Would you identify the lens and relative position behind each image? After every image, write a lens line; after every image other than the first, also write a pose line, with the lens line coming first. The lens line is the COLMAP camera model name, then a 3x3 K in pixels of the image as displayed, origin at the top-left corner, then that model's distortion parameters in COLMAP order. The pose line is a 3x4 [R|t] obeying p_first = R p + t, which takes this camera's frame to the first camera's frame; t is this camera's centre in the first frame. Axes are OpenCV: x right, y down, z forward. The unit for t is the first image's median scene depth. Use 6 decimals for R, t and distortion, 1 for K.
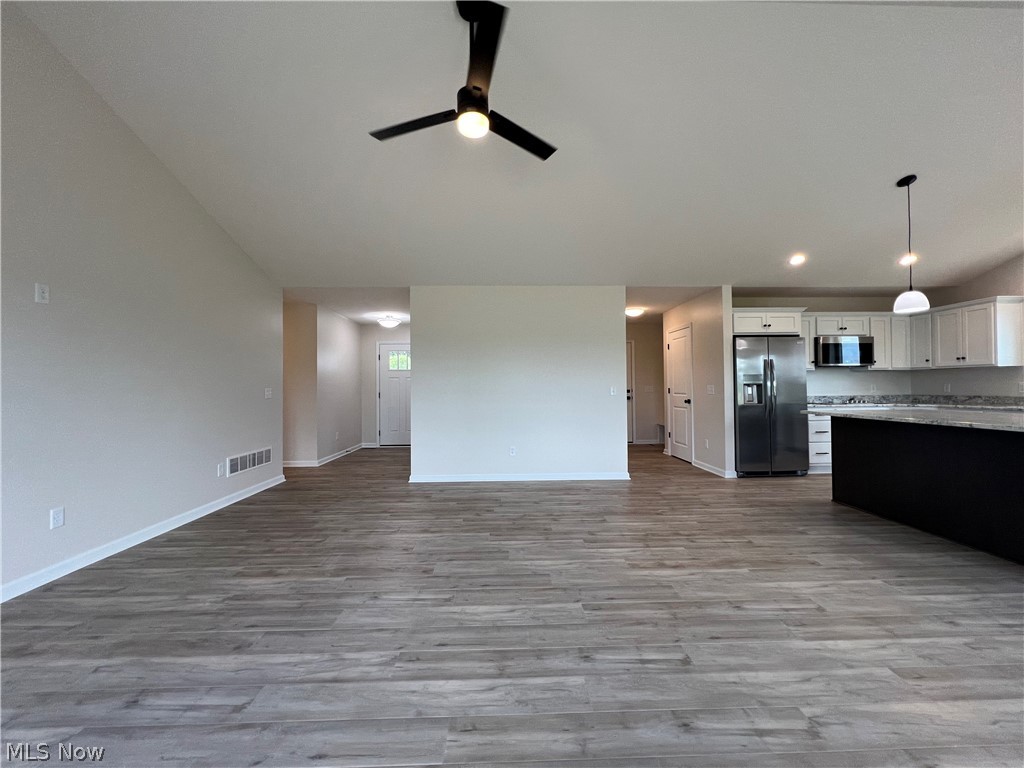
lens RADIAL K [[409.9, 0, 511.9], [0, 409.9, 381.8], [0, 0, 1]] dist [-0.002877, 0.001047]
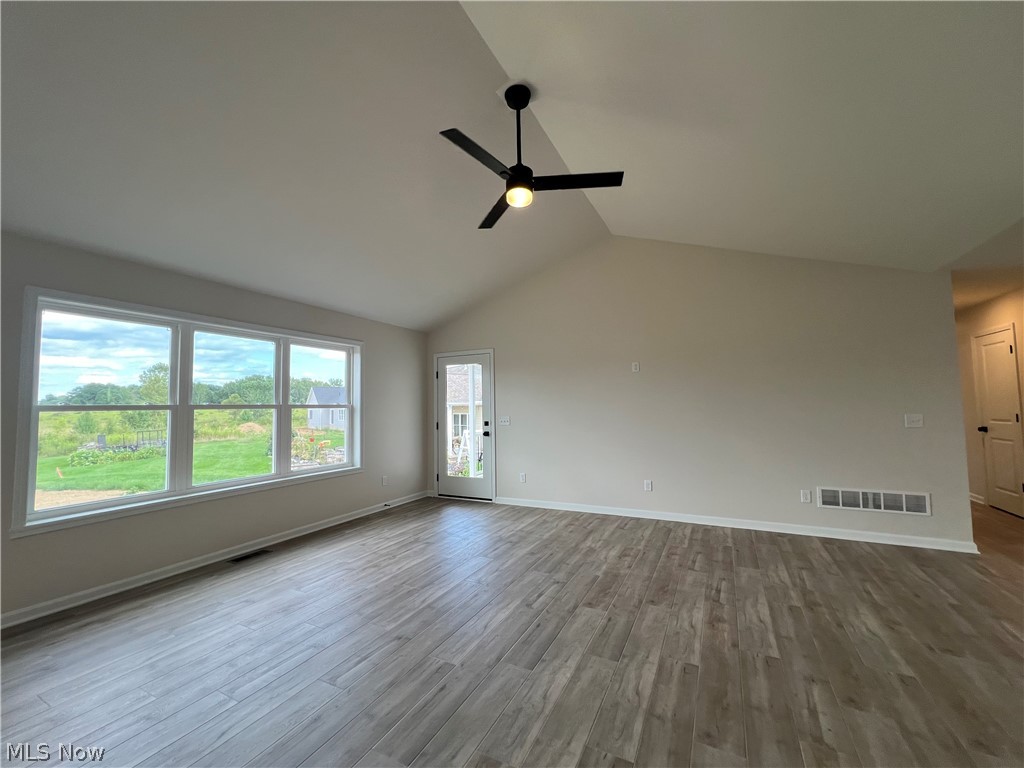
lens RADIAL K [[410.0, 0, 512.0], [0, 410.0, 381.5], [0, 0, 1]] dist [-0.002875, 0.000729]
pose [[-0.482391, -0.038329, -0.875117, 0.489592], [0.032873, 0.997546, -0.061812, -0.024748], [0.875339, -0.058586, -0.479947, 0.818819]]
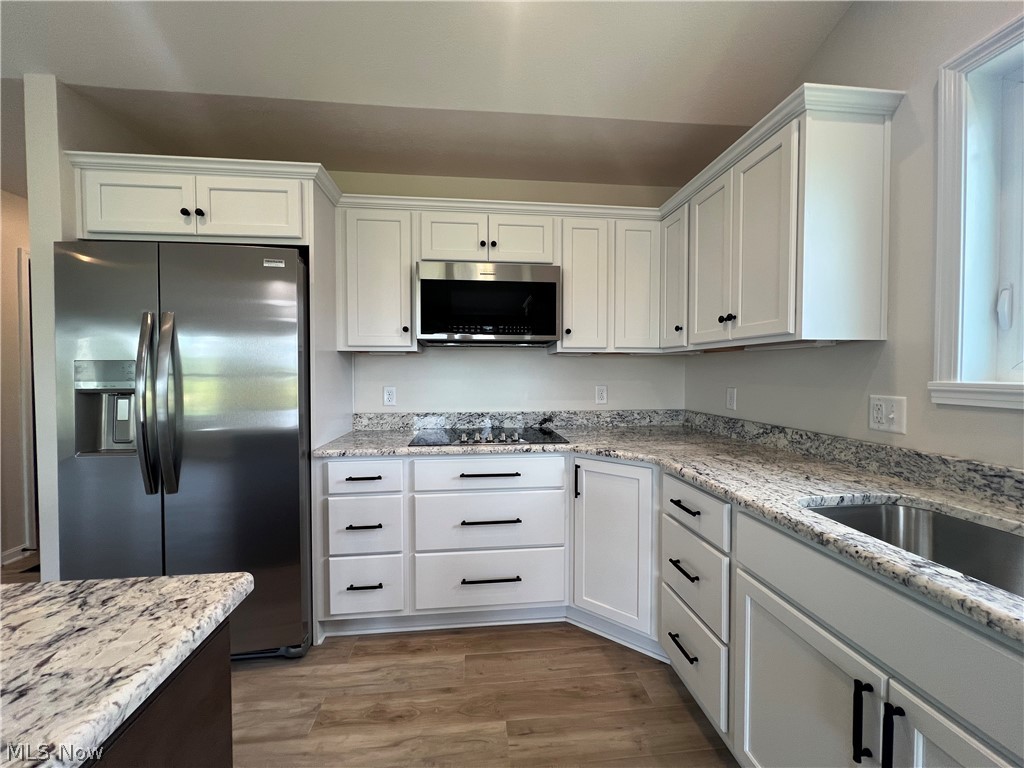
lens RADIAL K [[410.0, 0, 512.0], [0, 410.0, 381.6], [0, 0, 1]] dist [-0.002875, 0.000729]
pose [[0.997258, 0.005794, 0.073770, 1.062333], [-0.008635, 0.999231, 0.038250, -0.019903], [-0.073491, -0.038782, 0.996542, 0.801251]]
